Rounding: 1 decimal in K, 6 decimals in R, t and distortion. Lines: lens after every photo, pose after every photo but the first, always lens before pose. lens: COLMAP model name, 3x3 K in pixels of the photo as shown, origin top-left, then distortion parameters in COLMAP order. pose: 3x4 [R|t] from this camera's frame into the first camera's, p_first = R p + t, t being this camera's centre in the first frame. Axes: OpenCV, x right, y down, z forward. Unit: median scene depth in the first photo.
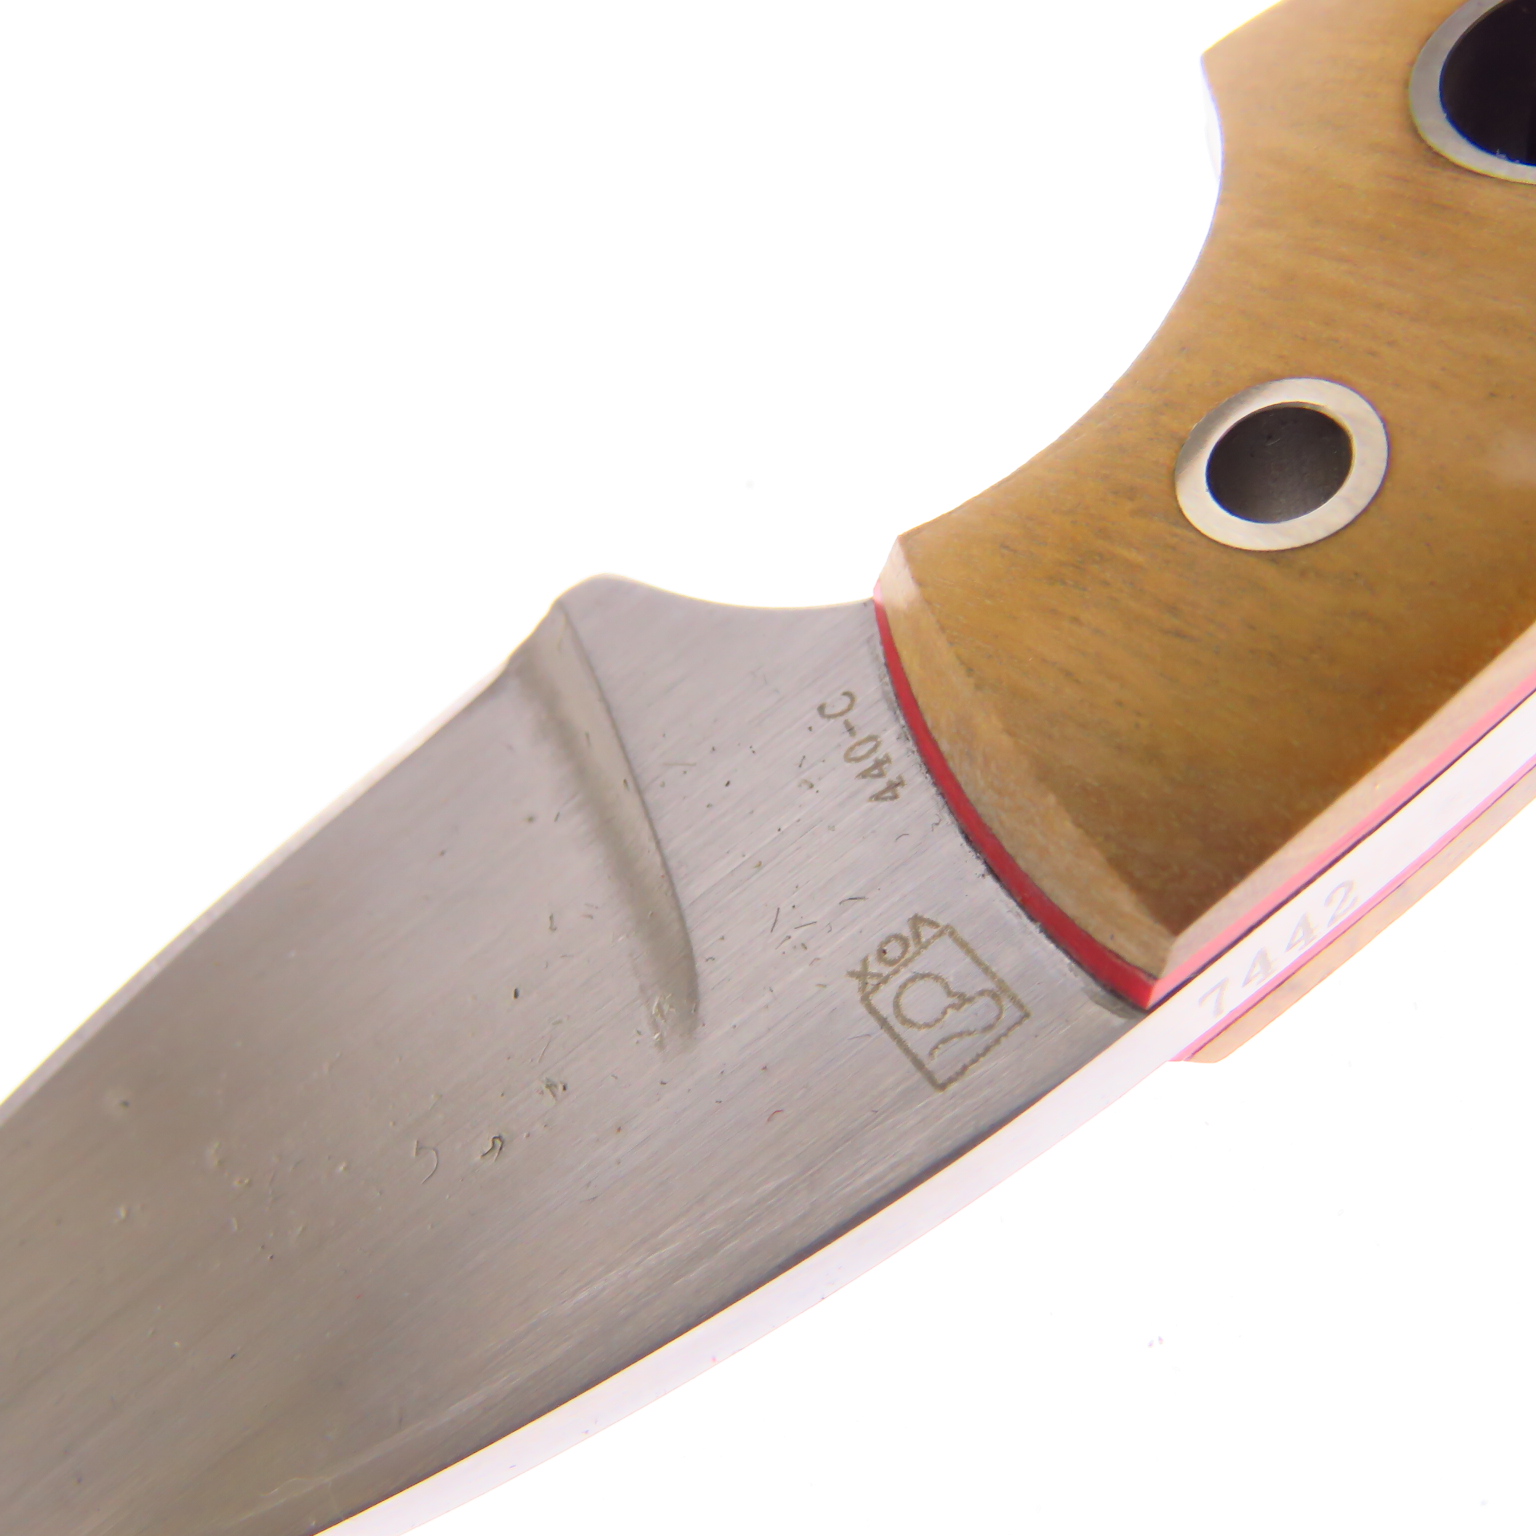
lens RADIAL K [[1803.4, 0, 763.1], [0, 1803.4, 770.5], [0, 0, 1]] dist [0.009785, 0.000000]
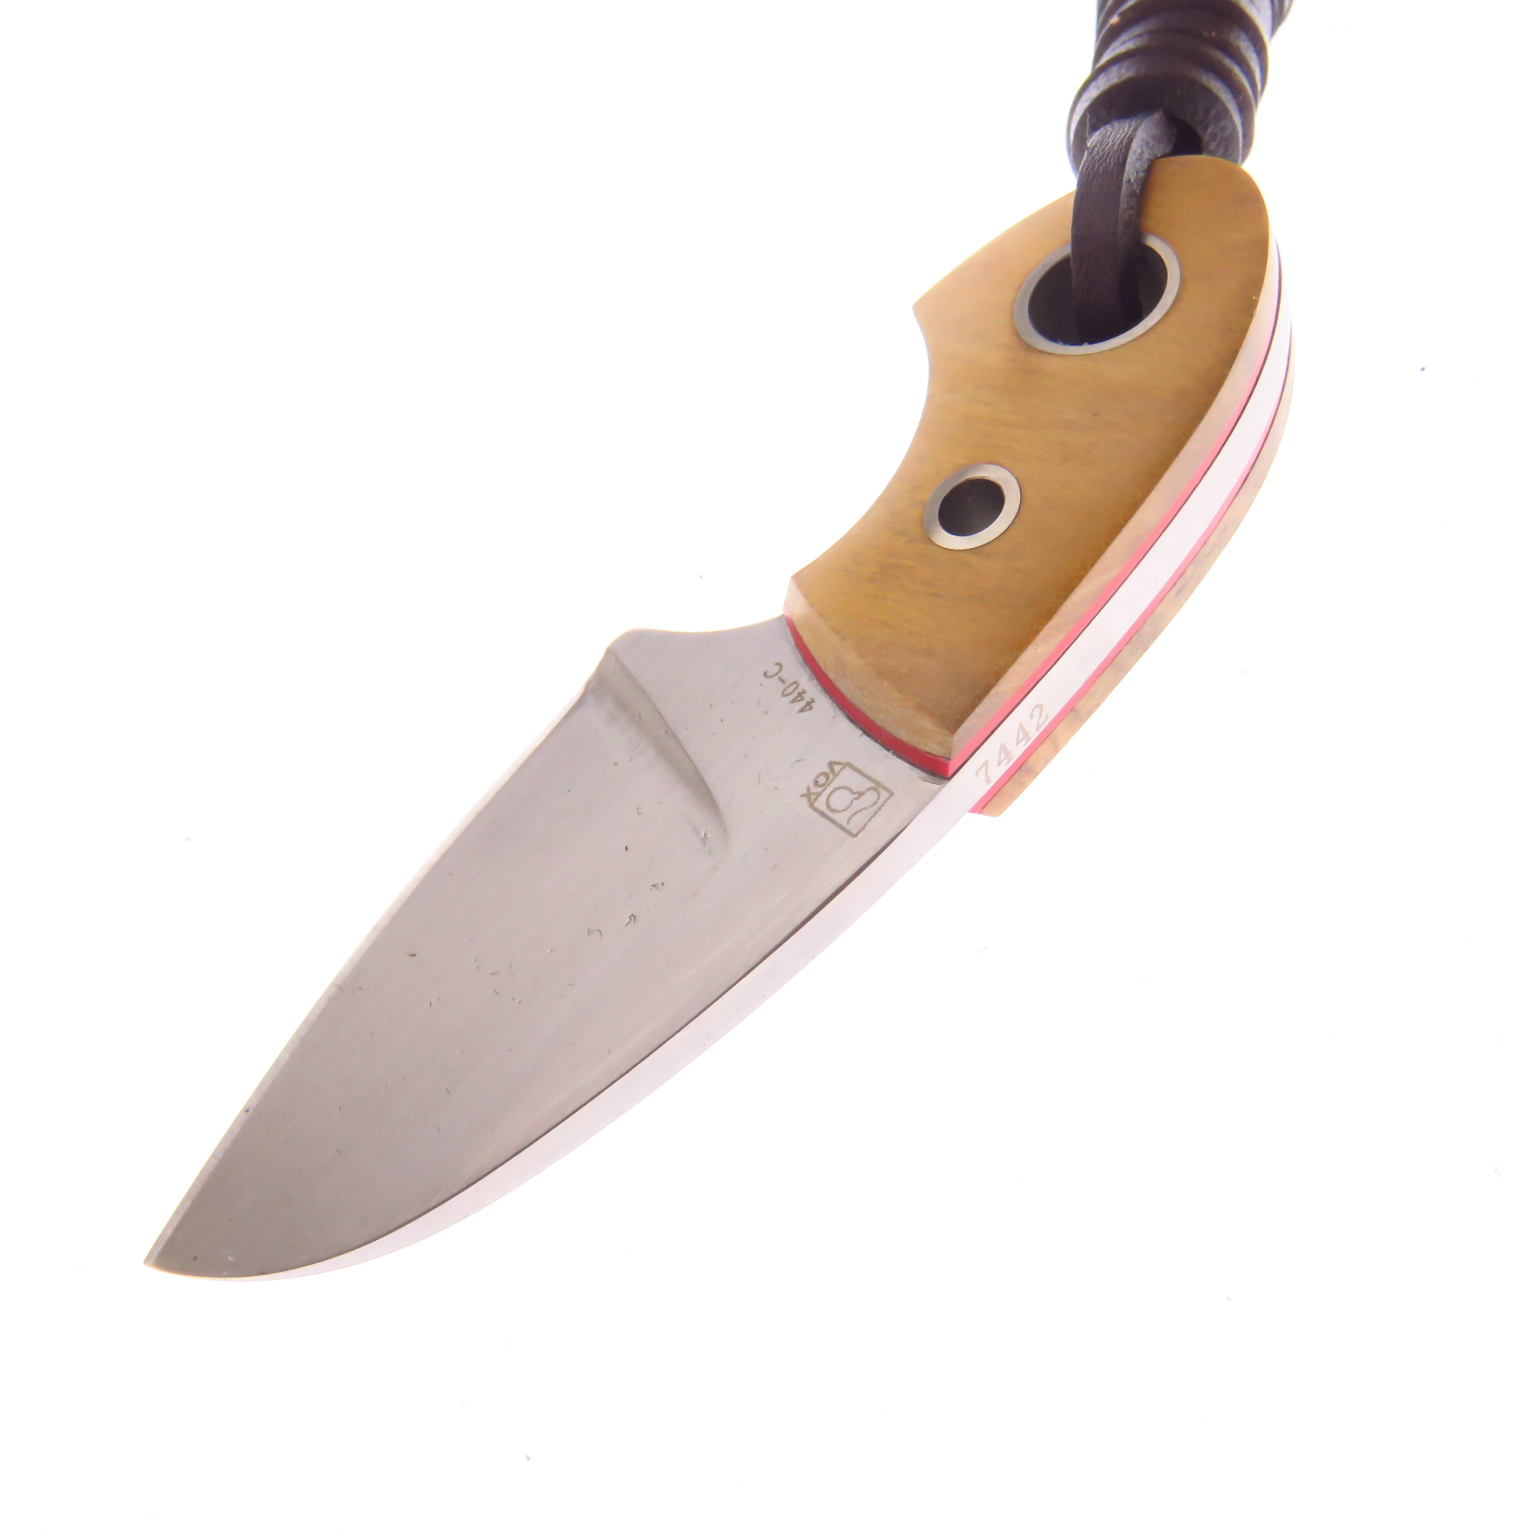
lens RADIAL K [[1803.4, 0, 771.1], [0, 1803.4, 766.3], [0, 0, 1]] dist [0.009785, 0.000000]
pose [[0.987362, -0.150750, 0.048896, -0.075239], [0.154735, 0.983680, -0.091815, 0.258329], [-0.034257, 0.098221, 0.994575, -0.942245]]
